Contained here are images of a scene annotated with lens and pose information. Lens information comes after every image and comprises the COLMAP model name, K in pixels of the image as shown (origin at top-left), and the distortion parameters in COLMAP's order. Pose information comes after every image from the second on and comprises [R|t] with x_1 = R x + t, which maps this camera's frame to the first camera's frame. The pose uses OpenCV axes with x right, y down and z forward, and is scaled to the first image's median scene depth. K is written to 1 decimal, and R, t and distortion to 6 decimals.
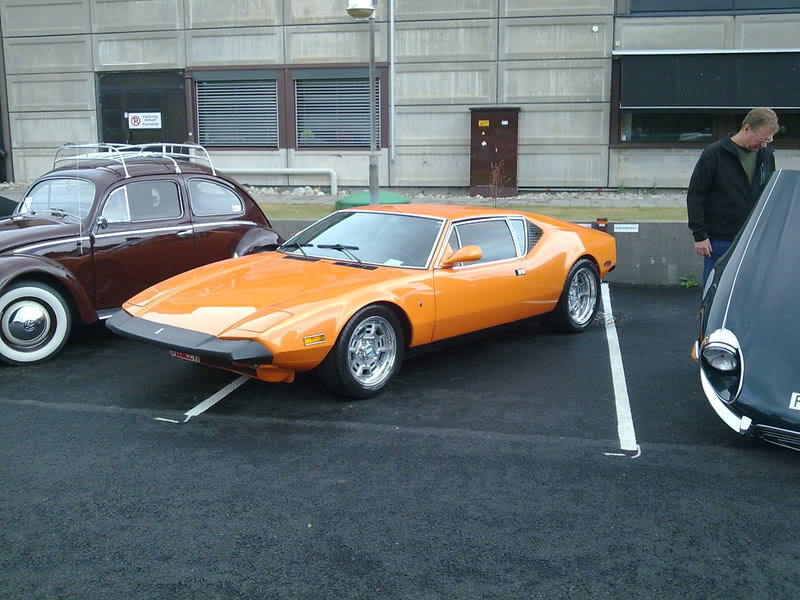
lens RADIAL K [[869.2, 0, 400.6], [0, 869.2, 286.9], [0, 0, 1]] dist [0.019754, -0.262923]
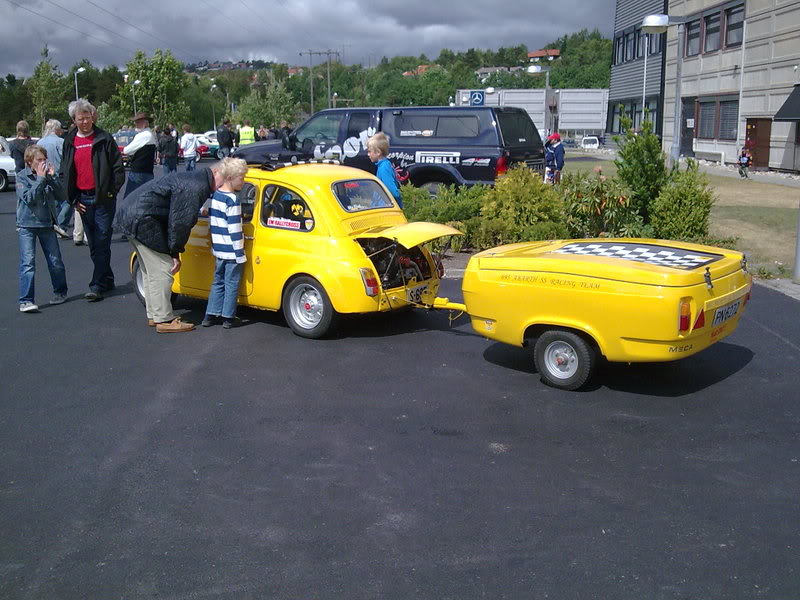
lens RADIAL K [[875.5, 0, 401.2], [0, 875.5, 301.3], [0, 0, 1]] dist [-0.004764, -0.184975]
pose [[0.193408, 0.202483, -0.959997, 1.578724], [-0.183592, 0.968657, 0.167322, -0.019182], [0.963788, 0.143886, 0.224520, 0.026580]]
